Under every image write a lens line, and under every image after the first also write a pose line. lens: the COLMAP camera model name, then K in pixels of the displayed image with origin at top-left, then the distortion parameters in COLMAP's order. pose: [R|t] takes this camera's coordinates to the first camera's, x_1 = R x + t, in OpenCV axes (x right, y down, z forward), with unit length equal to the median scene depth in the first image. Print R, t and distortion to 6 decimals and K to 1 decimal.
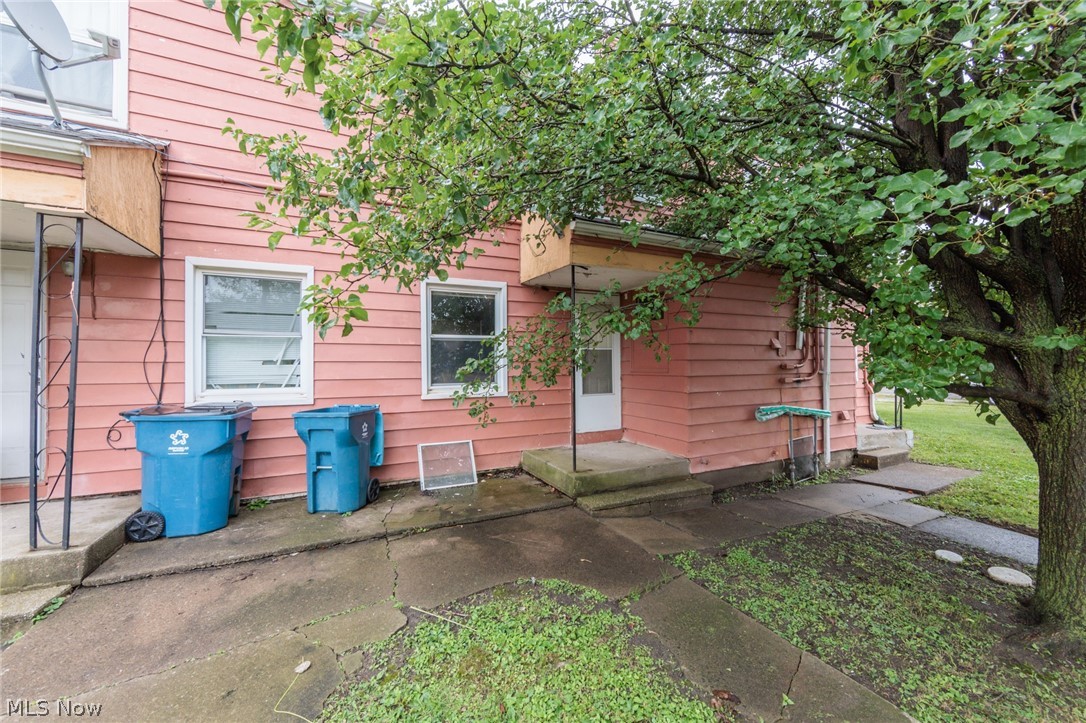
lens RADIAL K [[428.8, 0, 545.5], [0, 428.8, 360.8], [0, 0, 1]] dist [-0.001128, -0.000202]
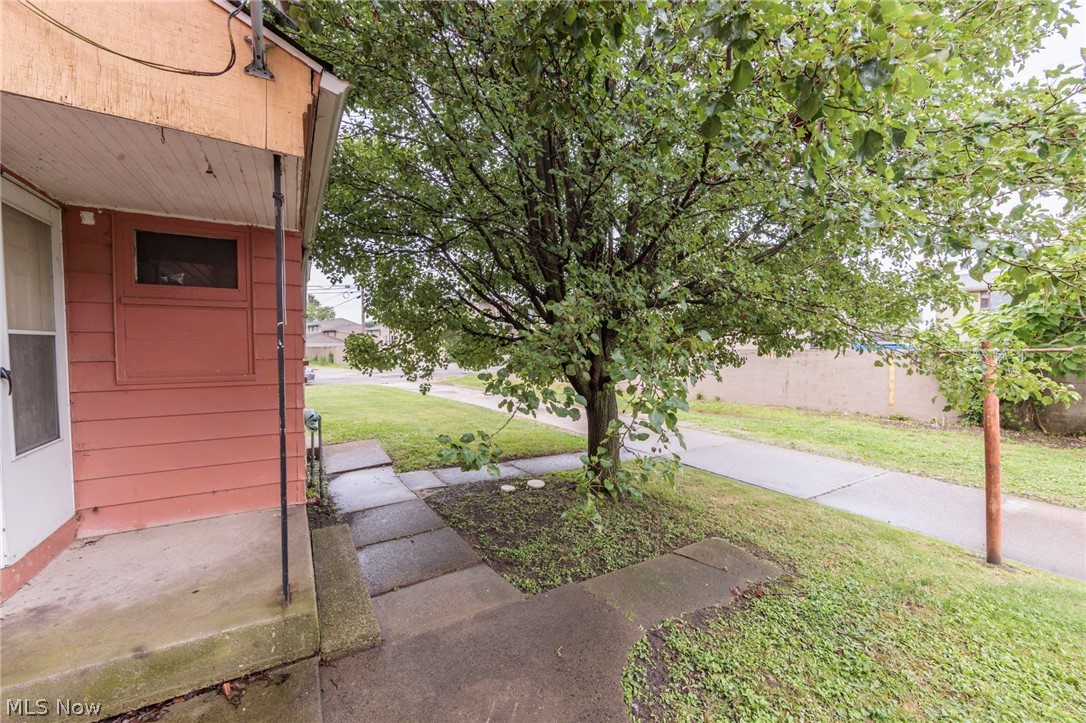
lens RADIAL K [[428.8, 0, 545.5], [0, 428.8, 360.8], [0, 0, 1]] dist [-0.001128, -0.000202]
pose [[-0.091577, -0.026453, 0.995447, -0.421713], [-0.008997, 0.999628, 0.025736, -0.022511], [-0.995757, -0.006600, -0.091781, 0.773415]]
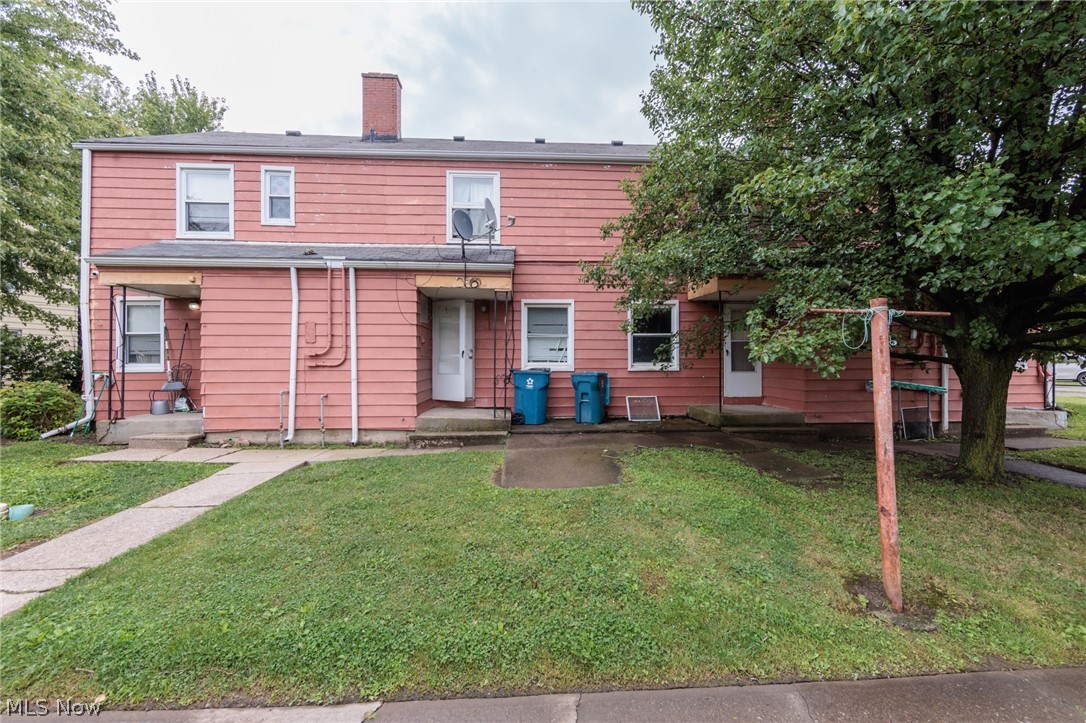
lens RADIAL K [[428.8, 0, 545.5], [0, 428.8, 360.8], [0, 0, 1]] dist [-0.001128, -0.000202]
pose [[0.925084, 0.003963, -0.379742, 0.071577], [-0.000140, 0.999949, 0.010096, 0.034601], [0.379763, -0.009286, 0.925037, -0.830724]]
